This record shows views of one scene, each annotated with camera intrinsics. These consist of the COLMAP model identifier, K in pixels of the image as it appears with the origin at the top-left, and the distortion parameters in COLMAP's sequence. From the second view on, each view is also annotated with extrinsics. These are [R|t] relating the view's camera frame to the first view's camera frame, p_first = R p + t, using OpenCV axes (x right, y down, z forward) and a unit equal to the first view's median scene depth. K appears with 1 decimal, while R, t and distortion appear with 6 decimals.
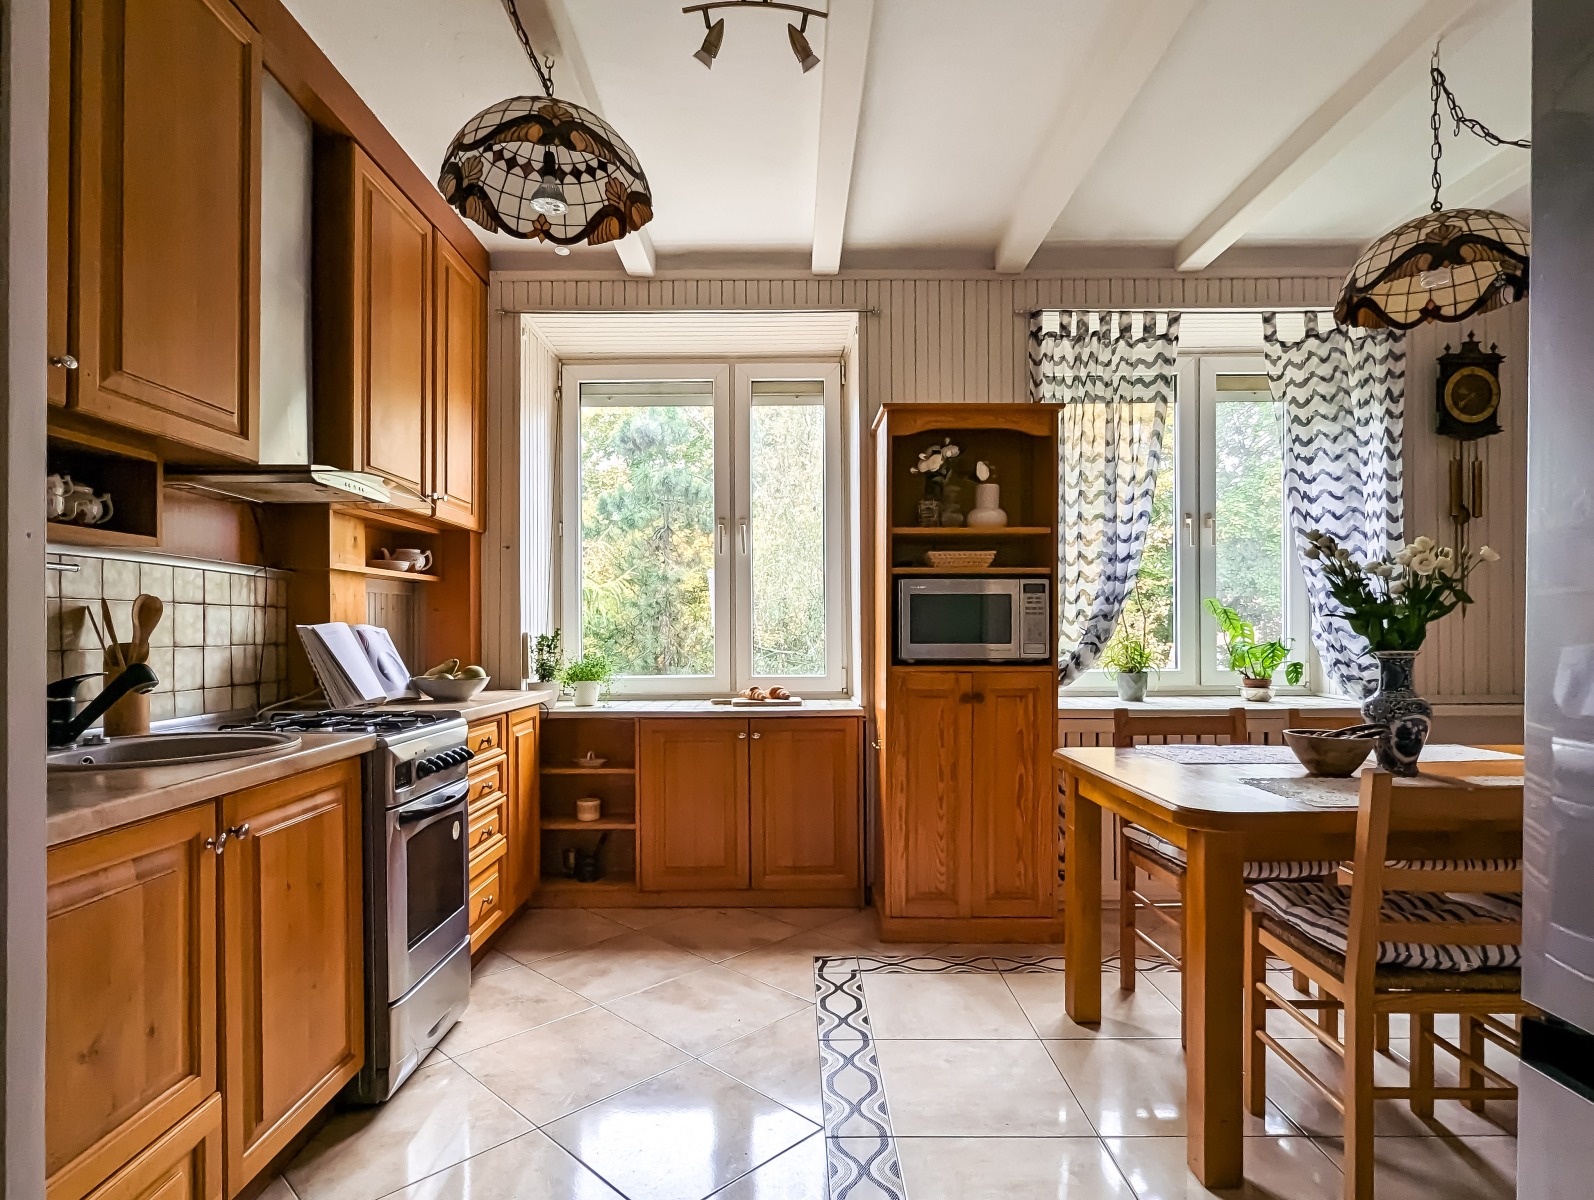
lens RADIAL K [[841.0, 0, 778.8], [0, 841.0, 628.4], [0, 0, 1]] dist [0.001326, -0.003096]
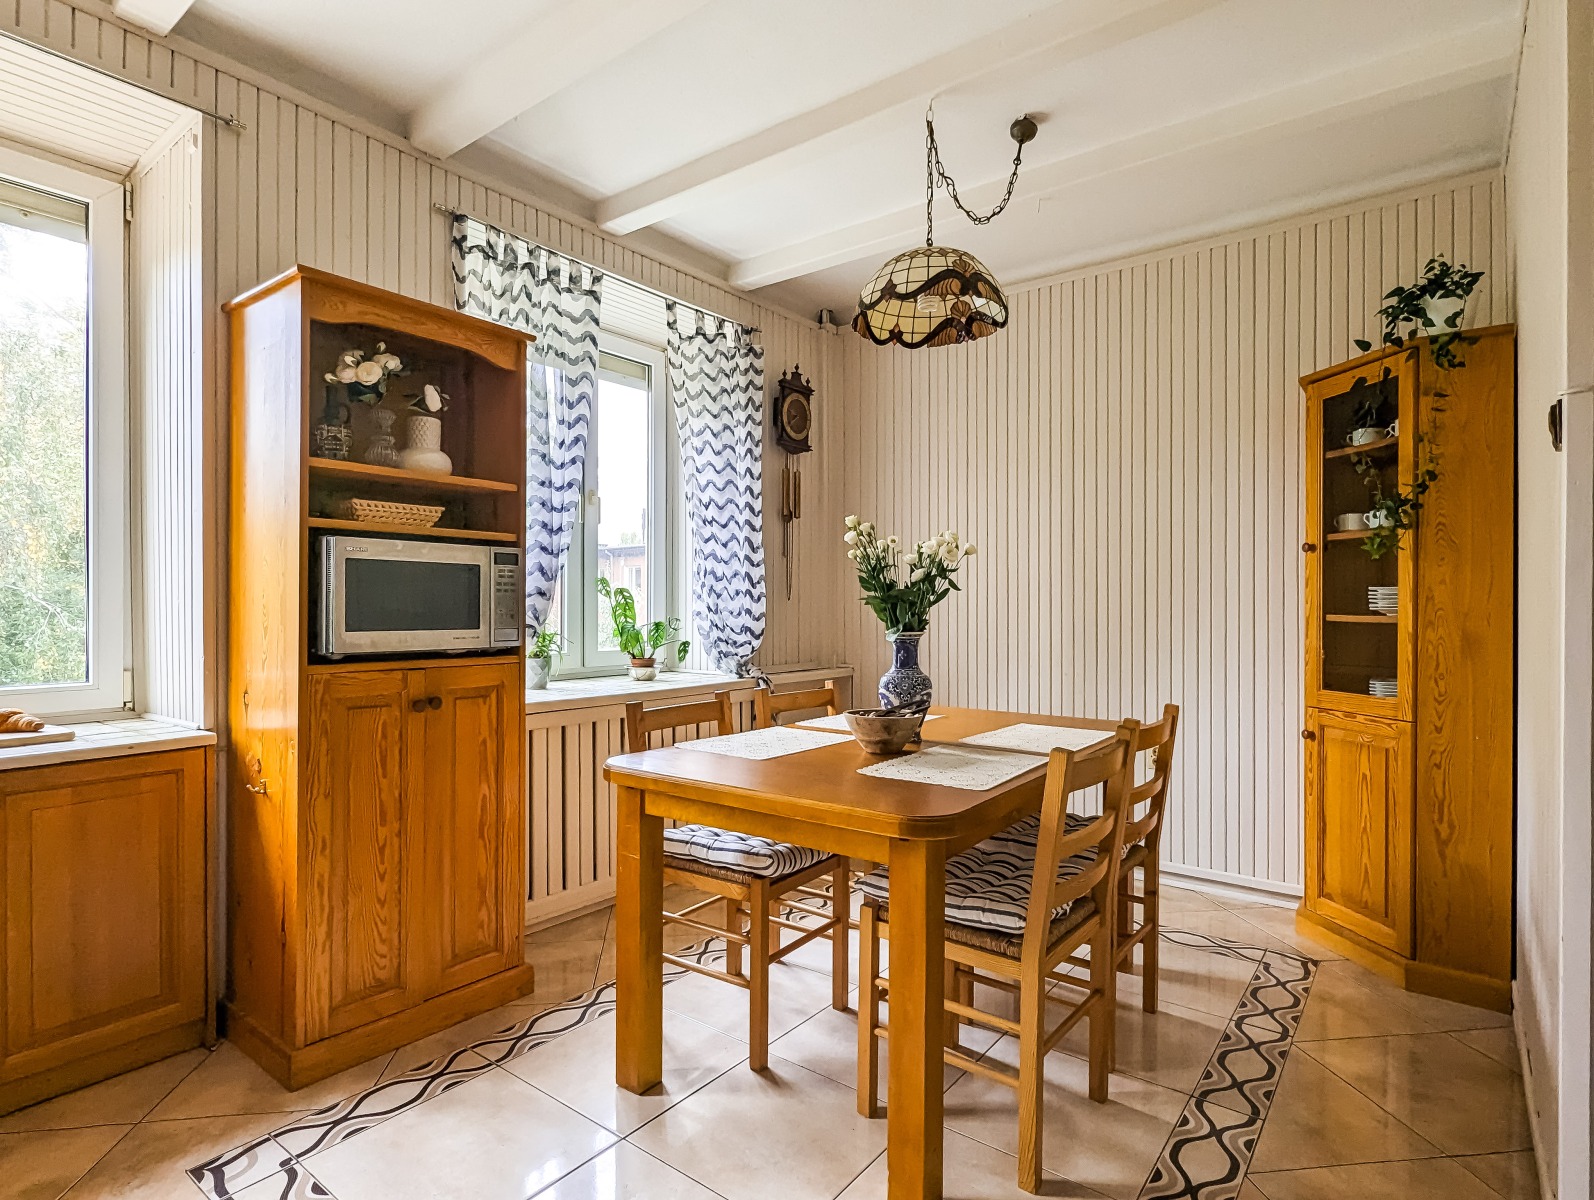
lens RADIAL K [[841.0, 0, 797.6], [0, 841.0, 605.8], [0, 0, 1]] dist [0.001326, -0.003096]
pose [[0.613648, 0.004834, 0.789565, -0.133363], [-0.005672, 0.999982, -0.001714, -0.002854], [-0.789560, -0.003427, 0.613664, 0.255680]]
